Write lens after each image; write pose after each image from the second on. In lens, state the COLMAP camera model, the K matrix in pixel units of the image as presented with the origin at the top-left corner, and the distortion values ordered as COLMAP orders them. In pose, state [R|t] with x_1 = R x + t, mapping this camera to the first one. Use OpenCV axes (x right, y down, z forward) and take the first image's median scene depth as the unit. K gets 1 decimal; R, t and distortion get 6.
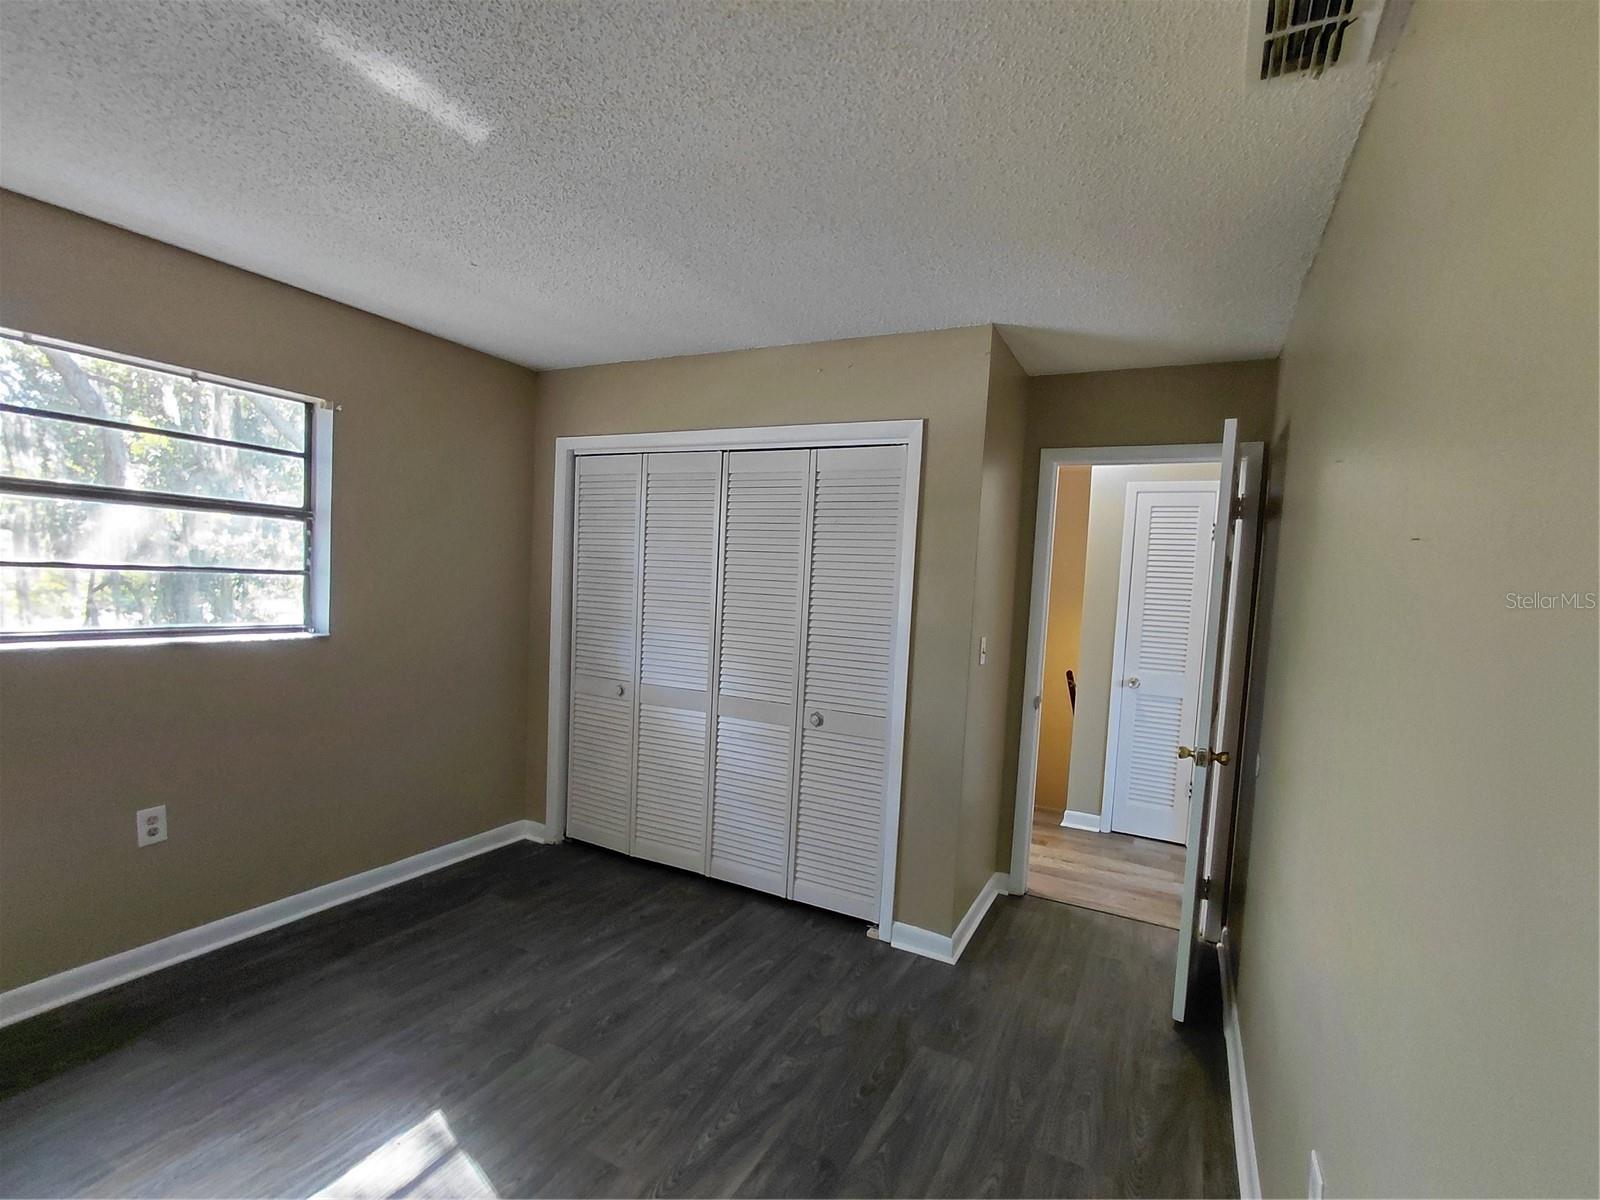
lens RADIAL K [[738.0, 0, 820.1], [0, 738.0, 612.2], [0, 0, 1]] dist [0.000862, 0.000267]
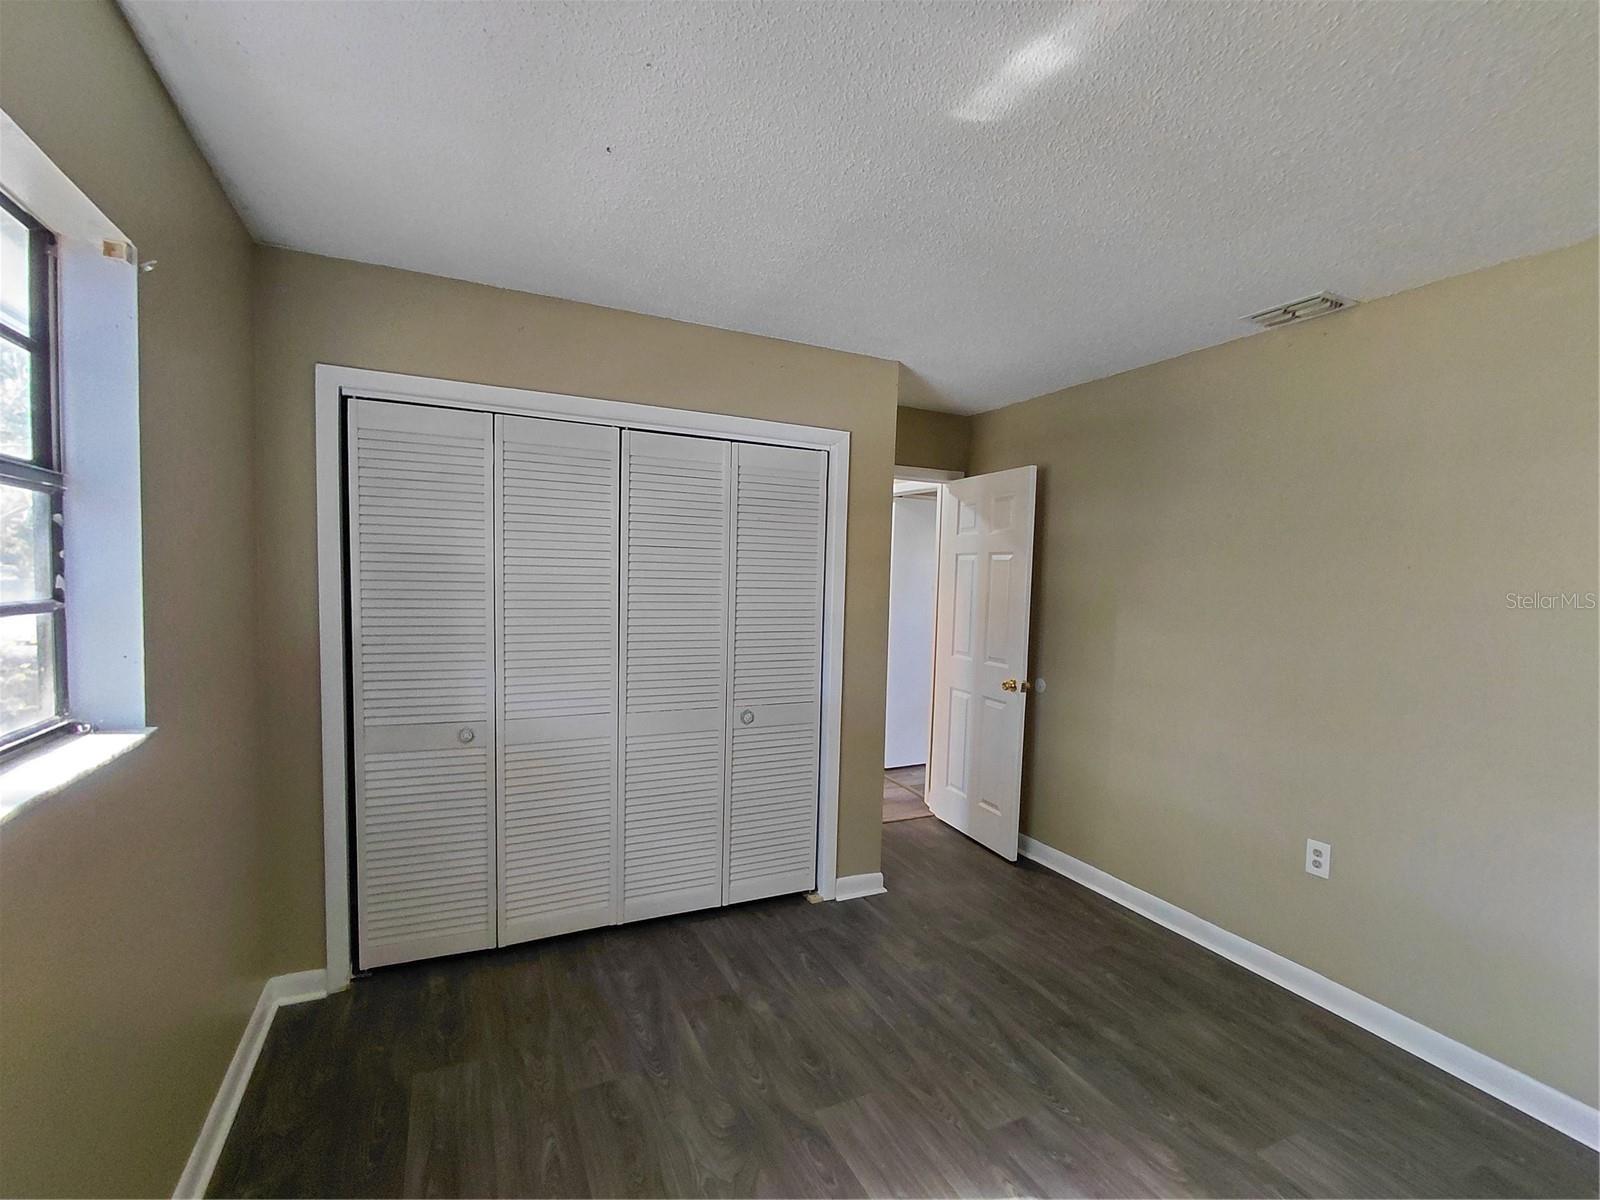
lens RADIAL K [[738.0, 0, 820.1], [0, 738.0, 612.2], [0, 0, 1]] dist [0.000862, 0.000267]
pose [[0.599820, -0.076366, 0.796482, -0.763687], [0.041486, 0.997064, 0.064355, -0.058283], [-0.799059, -0.005558, 0.601227, 0.339102]]
